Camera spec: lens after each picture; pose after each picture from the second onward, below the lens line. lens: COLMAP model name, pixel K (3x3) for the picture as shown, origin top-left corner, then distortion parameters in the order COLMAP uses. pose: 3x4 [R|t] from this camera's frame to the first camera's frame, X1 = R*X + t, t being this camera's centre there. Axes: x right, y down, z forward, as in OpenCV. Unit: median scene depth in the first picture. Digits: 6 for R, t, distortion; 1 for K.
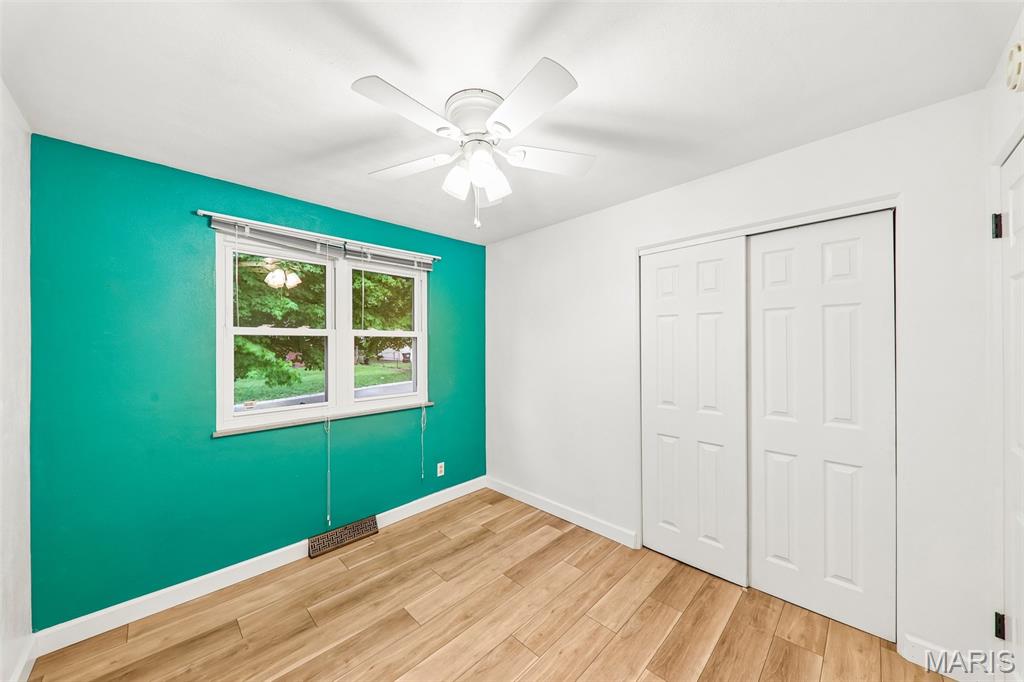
lens RADIAL K [[356.0, 0, 510.5], [0, 356.0, 343.4], [0, 0, 1]] dist [0.017665, -0.008610]
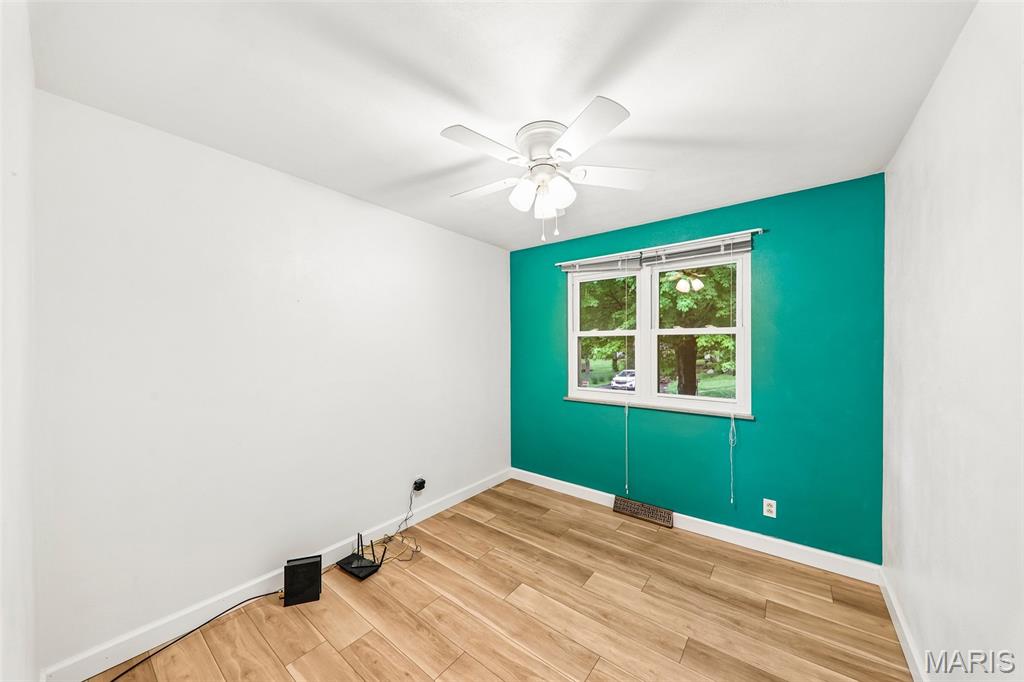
lens RADIAL K [[356.0, 0, 510.5], [0, 356.0, 343.4], [0, 0, 1]] dist [0.017665, -0.008610]
pose [[0.119351, 0.003877, -0.992845, 0.684528], [0.002745, 0.999987, 0.004235, -0.001087], [0.992848, -0.003231, 0.119339, 0.507995]]
